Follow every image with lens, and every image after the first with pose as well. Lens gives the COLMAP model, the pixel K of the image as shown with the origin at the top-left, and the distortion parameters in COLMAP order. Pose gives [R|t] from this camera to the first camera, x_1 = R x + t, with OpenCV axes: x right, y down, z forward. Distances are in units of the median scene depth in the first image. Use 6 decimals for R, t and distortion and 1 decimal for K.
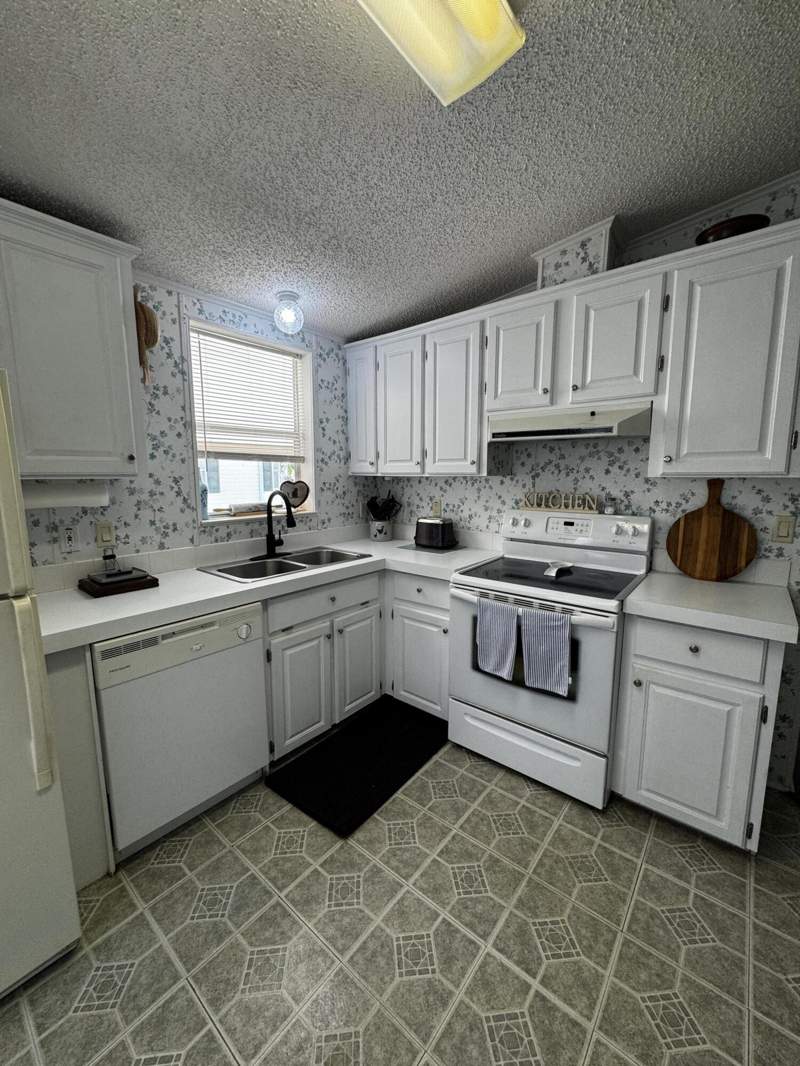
lens RADIAL K [[426.3, 0, 399.2], [0, 426.3, 534.8], [0, 0, 1]] dist [-0.001992, 0.000264]
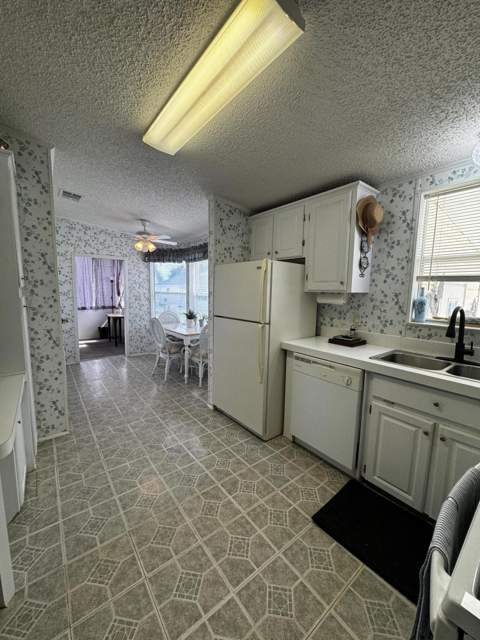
lens RADIAL K [[255.9, 0, 241.0], [0, 255.9, 321.1], [0, 0, 1]] dist [-0.001992, 0.000264]
pose [[-0.212336, 0.116577, -0.970218, 0.623242], [-0.157408, 0.975813, 0.151698, -0.088249], [0.964436, 0.184931, -0.188850, 0.645587]]
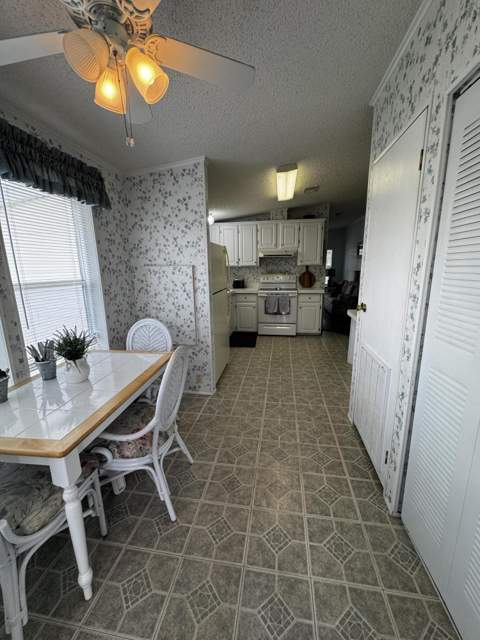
lens RADIAL K [[255.9, 0, 241.9], [0, 255.9, 320.7], [0, 0, 1]] dist [-0.001992, 0.000264]
pose [[0.854980, -0.116971, 0.505299, -1.306931], [0.087429, 0.992799, 0.081891, 0.169231], [-0.511239, -0.025837, 0.859050, -1.025283]]
